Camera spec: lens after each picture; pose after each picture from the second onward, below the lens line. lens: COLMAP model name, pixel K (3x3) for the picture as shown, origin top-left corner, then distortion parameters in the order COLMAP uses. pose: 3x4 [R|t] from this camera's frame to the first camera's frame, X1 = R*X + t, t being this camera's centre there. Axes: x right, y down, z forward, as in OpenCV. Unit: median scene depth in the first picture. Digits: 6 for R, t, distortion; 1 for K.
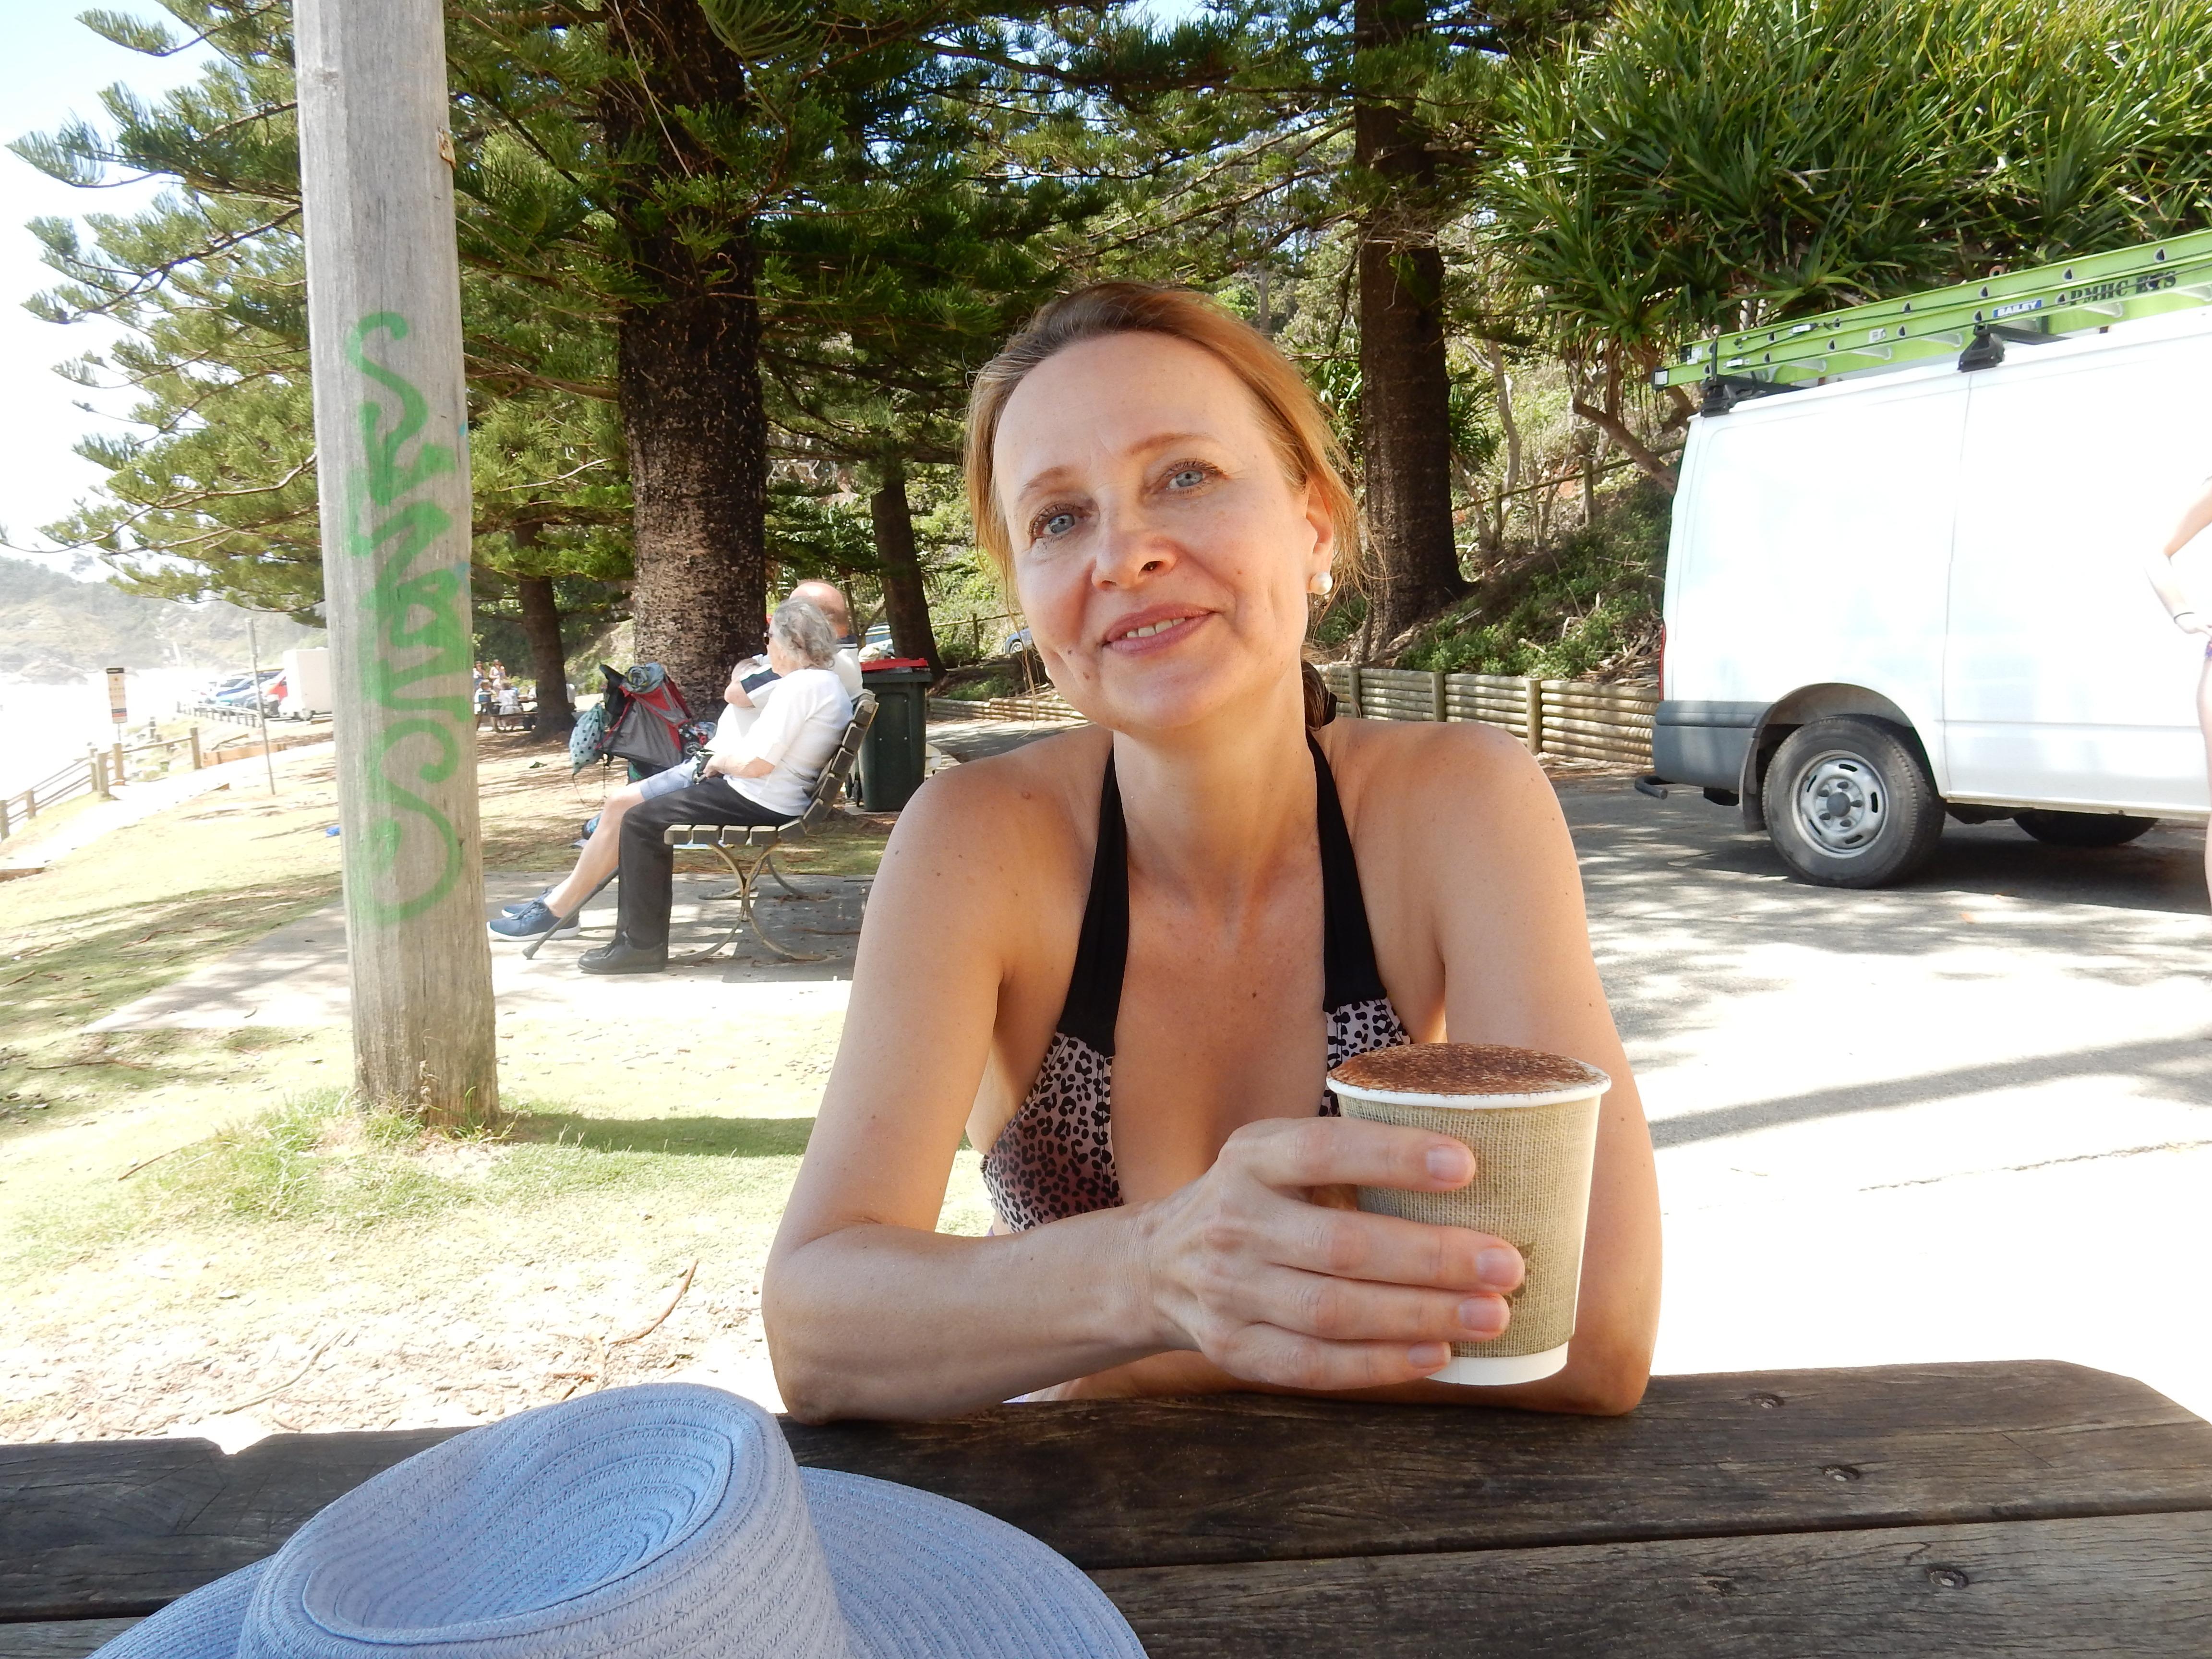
lens RADIAL K [[1638.4, 0, 1113.8], [0, 1638.4, 828.2], [0, 0, 1]] dist [-0.005392, 0.010772]
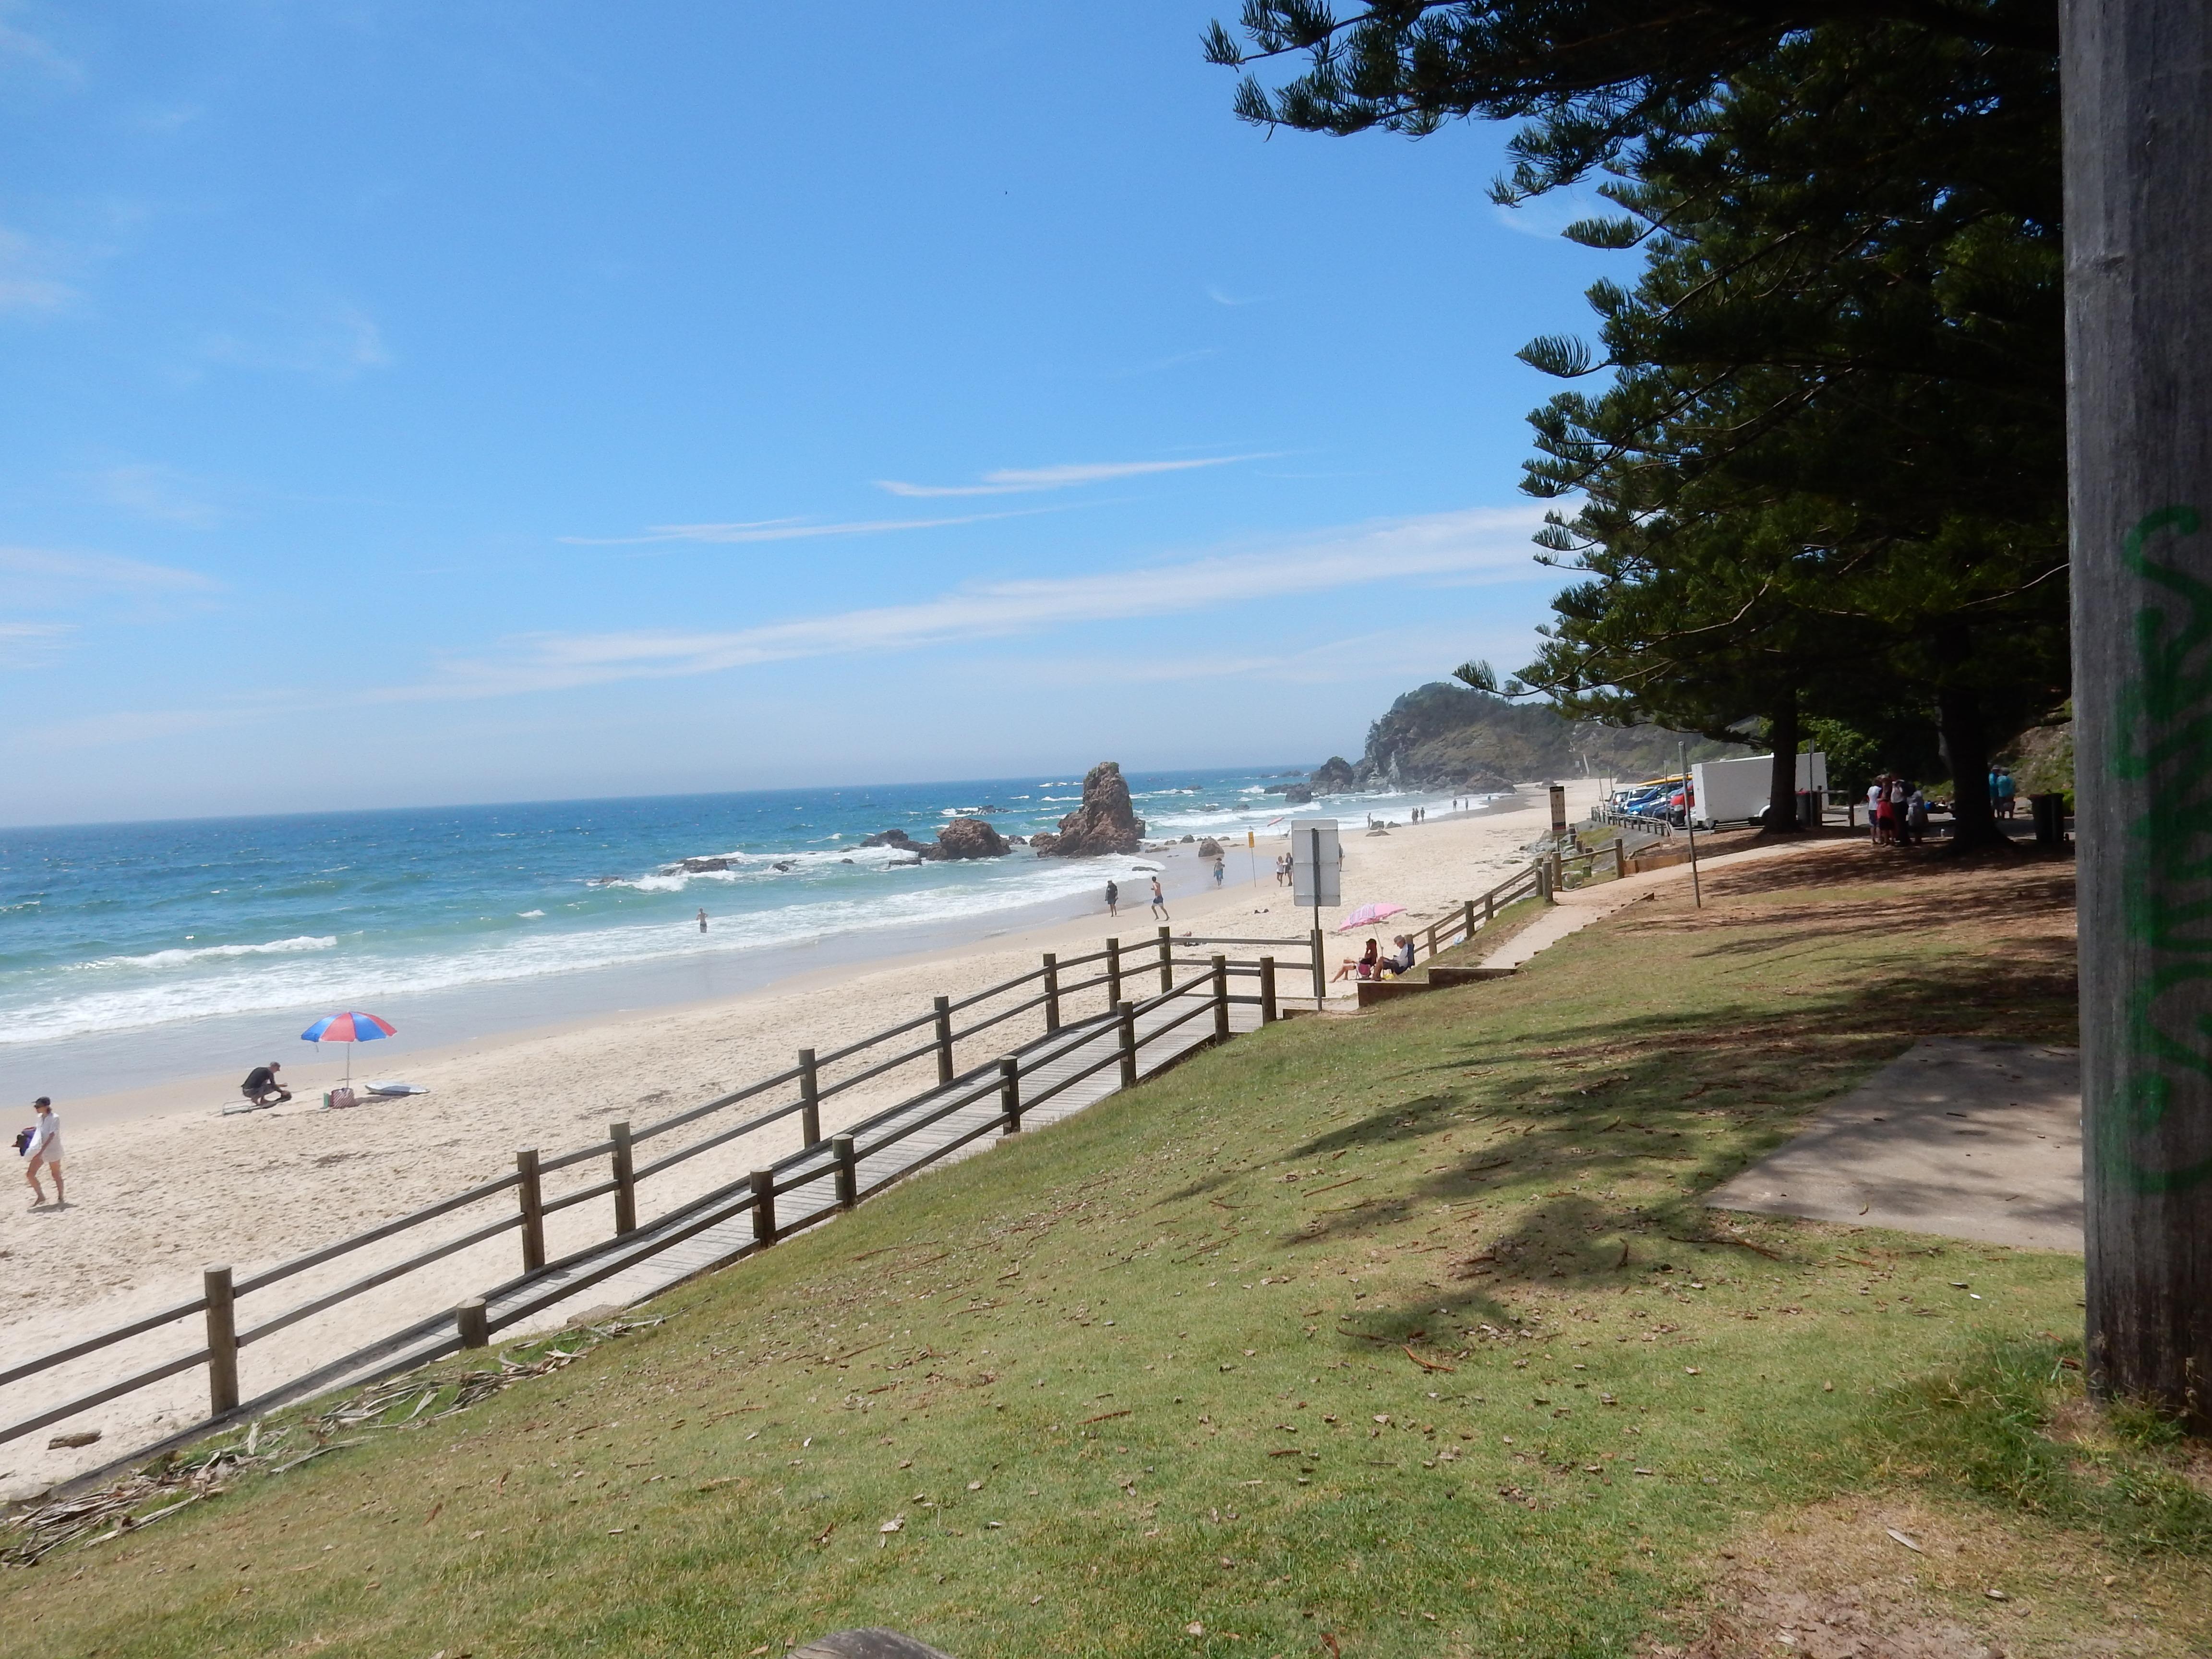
lens RADIAL K [[1638.4, 0, 1116.6], [0, 1638.4, 827.2], [0, 0, 1]] dist [-0.005392, 0.010772]
pose [[0.698983, -0.005132, -0.715120, -0.198891], [-0.039942, 0.998133, -0.046204, -0.073051], [0.714022, 0.060859, 0.697473, -0.017582]]
